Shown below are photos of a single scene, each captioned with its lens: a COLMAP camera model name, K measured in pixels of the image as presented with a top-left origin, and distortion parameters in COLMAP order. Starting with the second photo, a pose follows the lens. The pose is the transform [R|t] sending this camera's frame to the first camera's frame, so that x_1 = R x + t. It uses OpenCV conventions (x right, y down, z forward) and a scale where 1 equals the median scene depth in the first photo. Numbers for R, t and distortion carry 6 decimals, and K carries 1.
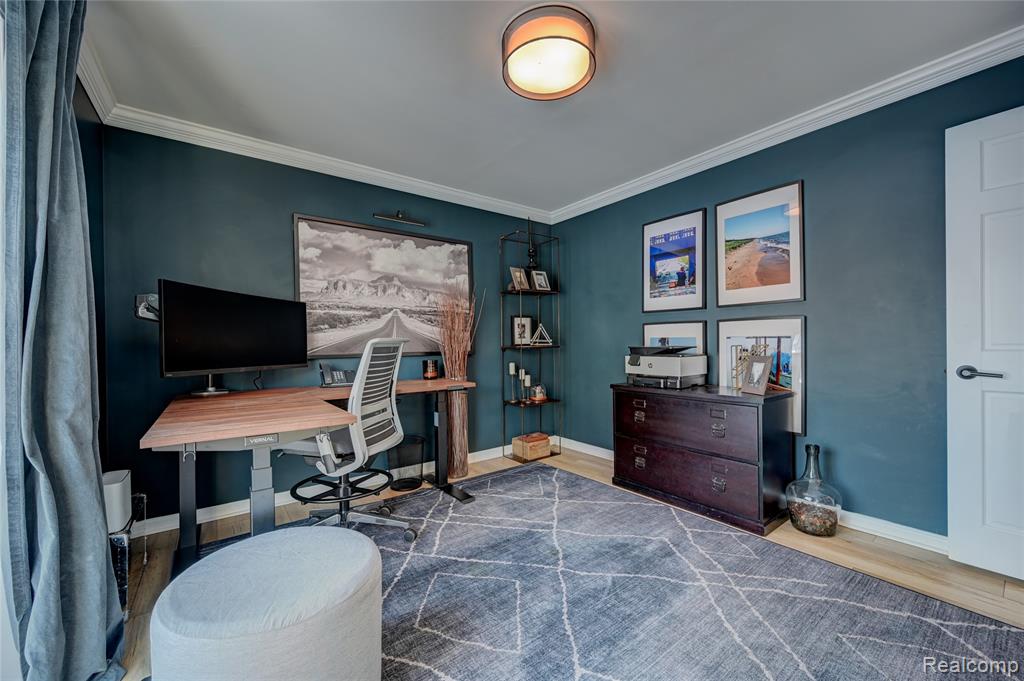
lens RADIAL K [[404.0, 0, 518.6], [0, 404.0, 344.5], [0, 0, 1]] dist [0.002585, -0.002229]
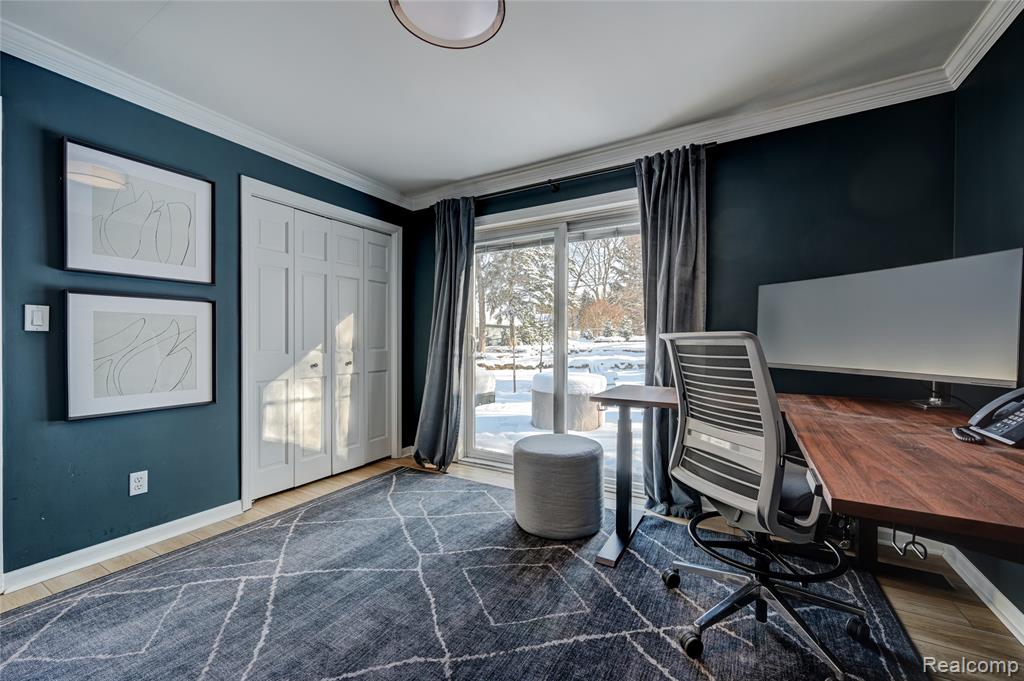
lens RADIAL K [[404.0, 0, 515.7], [0, 404.0, 341.9], [0, 0, 1]] dist [0.002585, -0.002229]
pose [[-0.923595, 0.014078, -0.383111, 0.159943], [0.010033, 0.999871, 0.012554, -0.008139], [0.383238, 0.007751, -0.923617, 1.063630]]
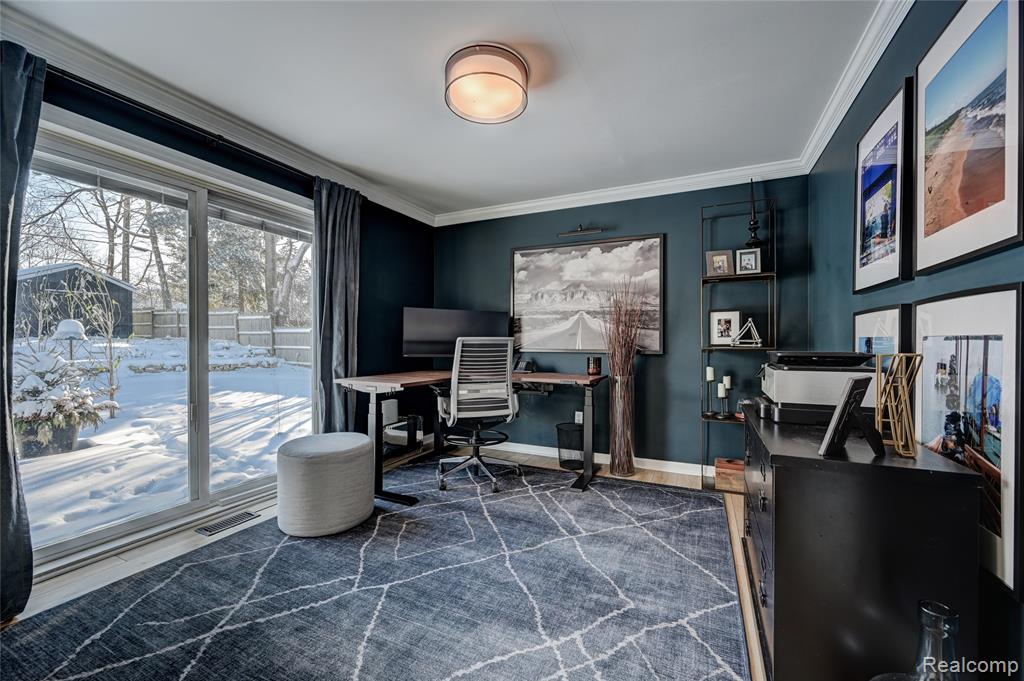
lens RADIAL K [[404.0, 0, 516.5], [0, 404.0, 345.0], [0, 0, 1]] dist [0.002585, -0.002229]
pose [[0.459576, 0.020856, -0.887894, 0.659237], [-0.013948, 0.999770, 0.016264, -0.009078], [0.888029, 0.004909, 0.459761, 0.330306]]
